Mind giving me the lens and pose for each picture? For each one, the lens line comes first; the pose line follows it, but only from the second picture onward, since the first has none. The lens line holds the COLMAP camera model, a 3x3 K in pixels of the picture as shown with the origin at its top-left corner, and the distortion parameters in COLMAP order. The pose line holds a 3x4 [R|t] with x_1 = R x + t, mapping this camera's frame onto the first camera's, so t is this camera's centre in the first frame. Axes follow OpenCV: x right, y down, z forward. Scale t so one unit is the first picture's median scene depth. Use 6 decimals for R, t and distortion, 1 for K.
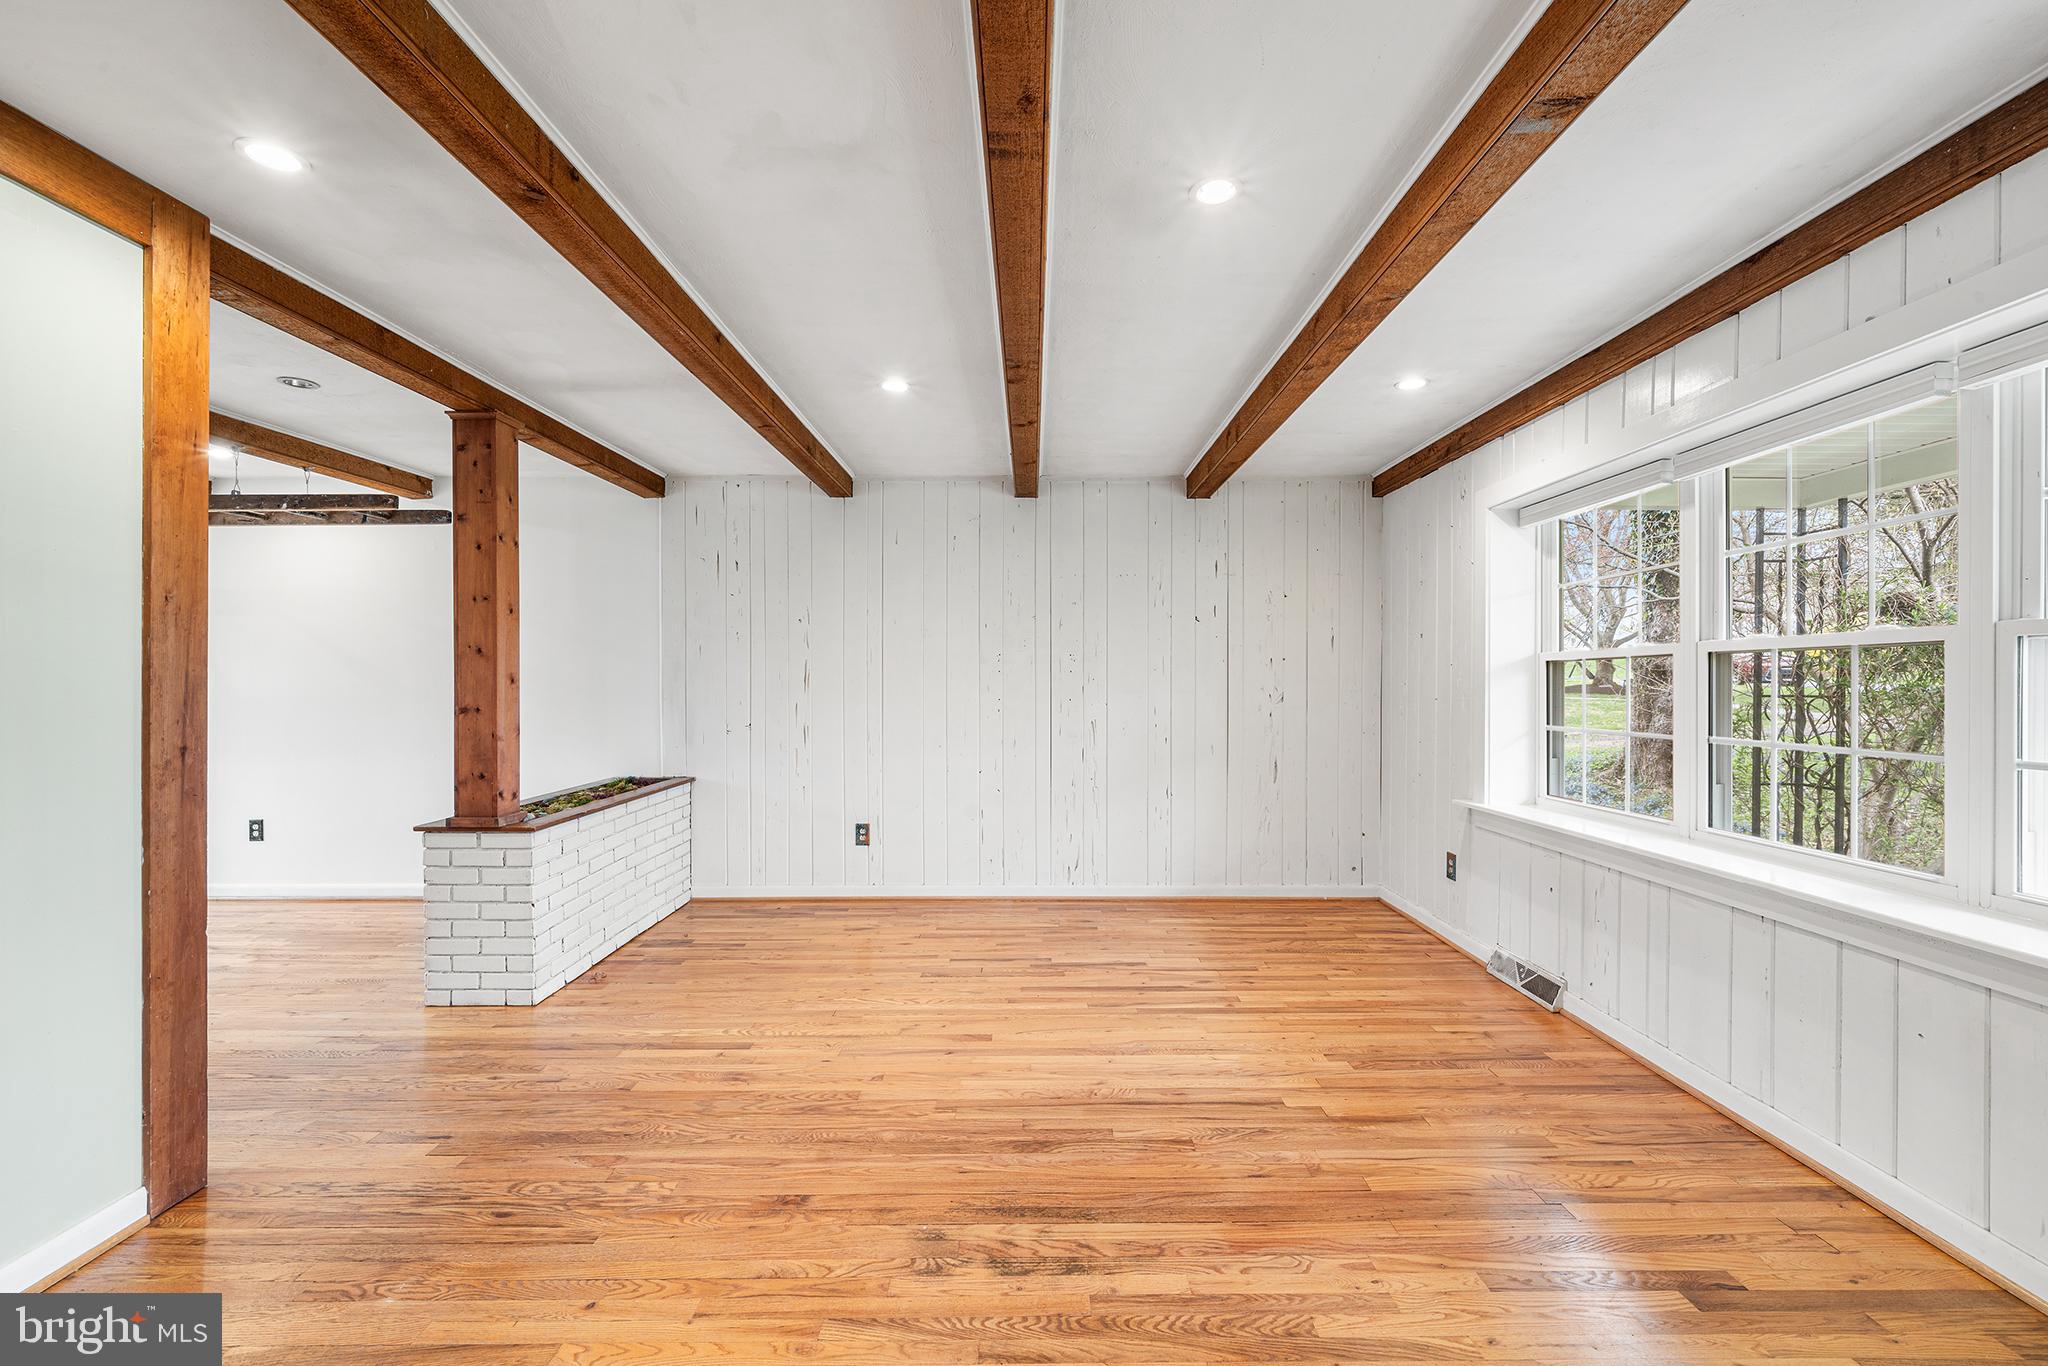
lens RADIAL K [[827.6, 0, 1023.8], [0, 827.6, 685.5], [0, 0, 1]] dist [-0.000393, 0.000327]
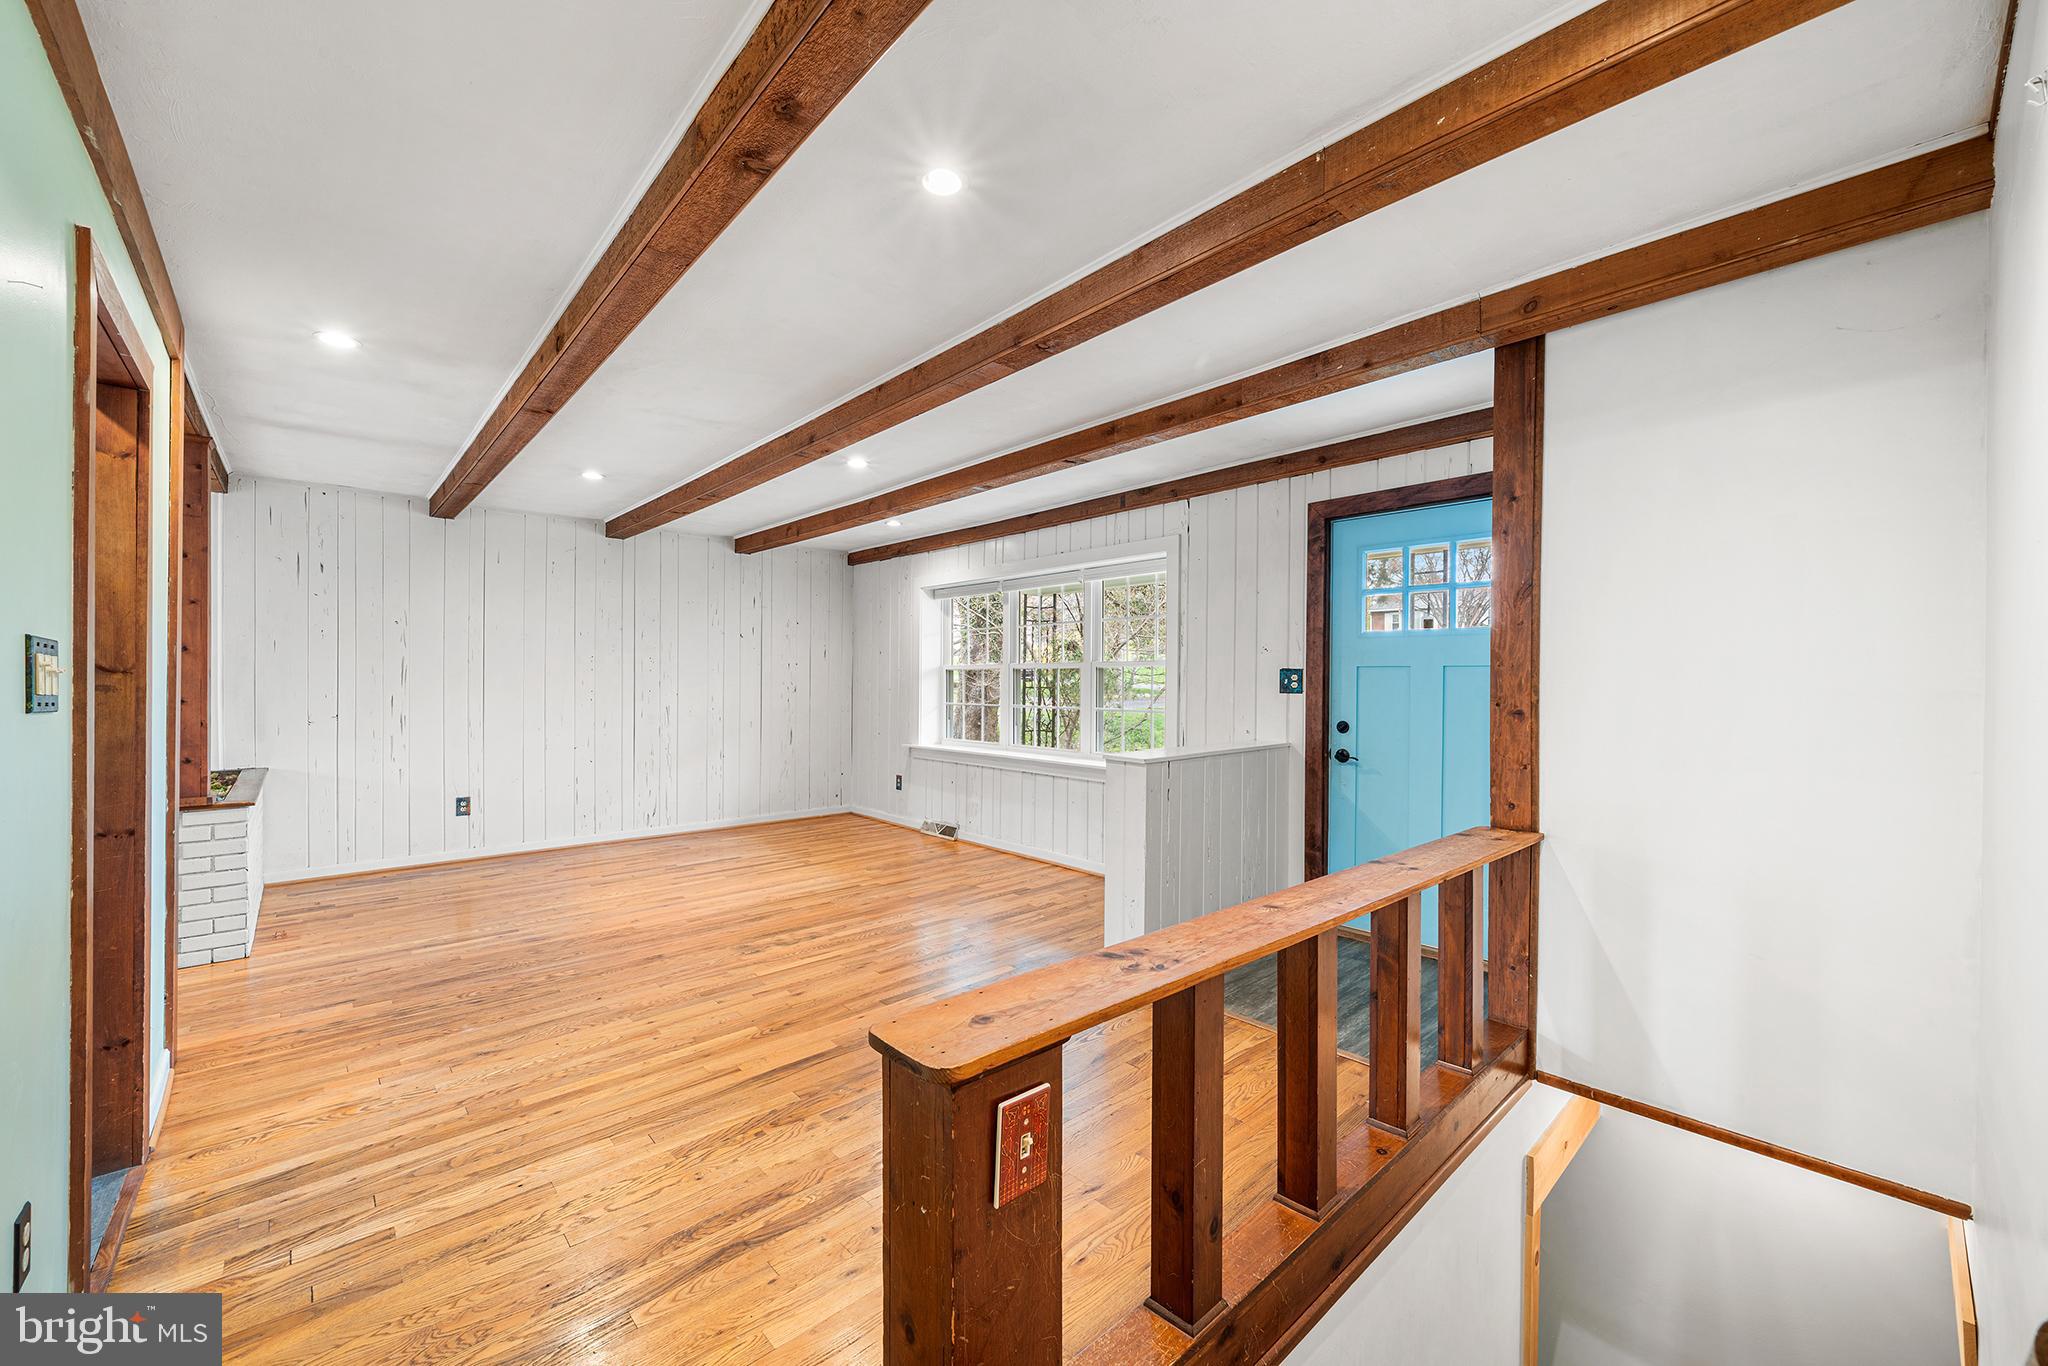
lens RADIAL K [[792.6, 0, 1024.0], [0, 792.6, 683.0], [0, 0, 1]] dist [0.000569, -0.000210]
pose [[0.736369, 0.001886, 0.676578, -0.573927], [-0.004497, 0.999988, 0.002106, -0.003051], [-0.676566, -0.004594, 0.736368, -0.575947]]
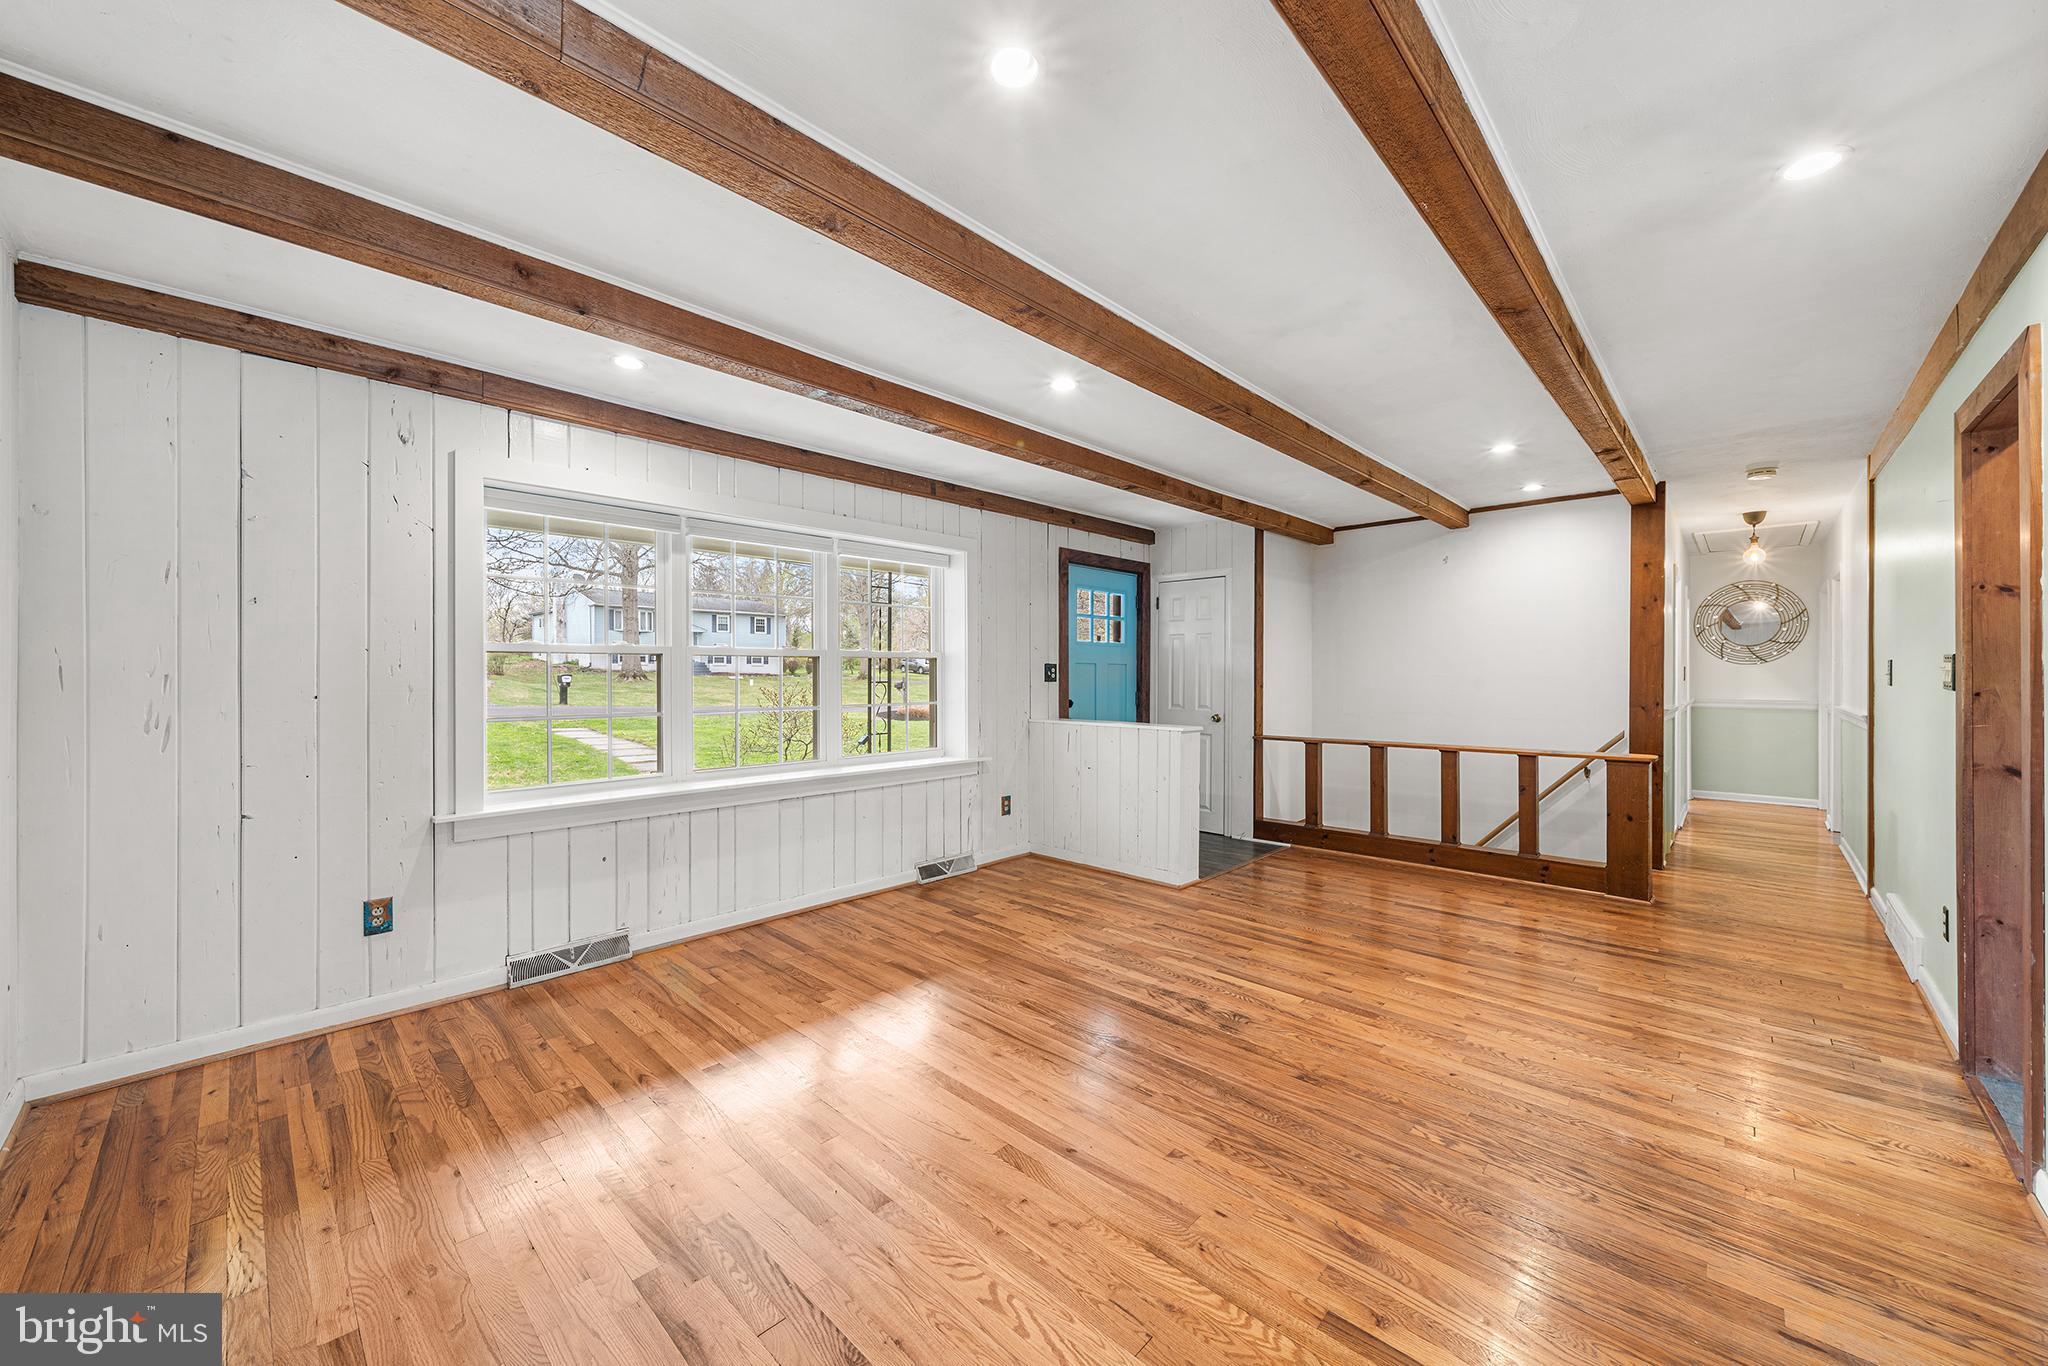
lens RADIAL K [[760.7, 0, 1025.8], [0, 760.7, 672.6], [0, 0, 1]] dist [-0.000916, 0.000014]
pose [[-0.730661, 0.002262, 0.682736, -0.498382], [0.001554, 0.999997, -0.001650, -0.002723], [-0.682738, -0.000145, -0.730663, 1.412890]]
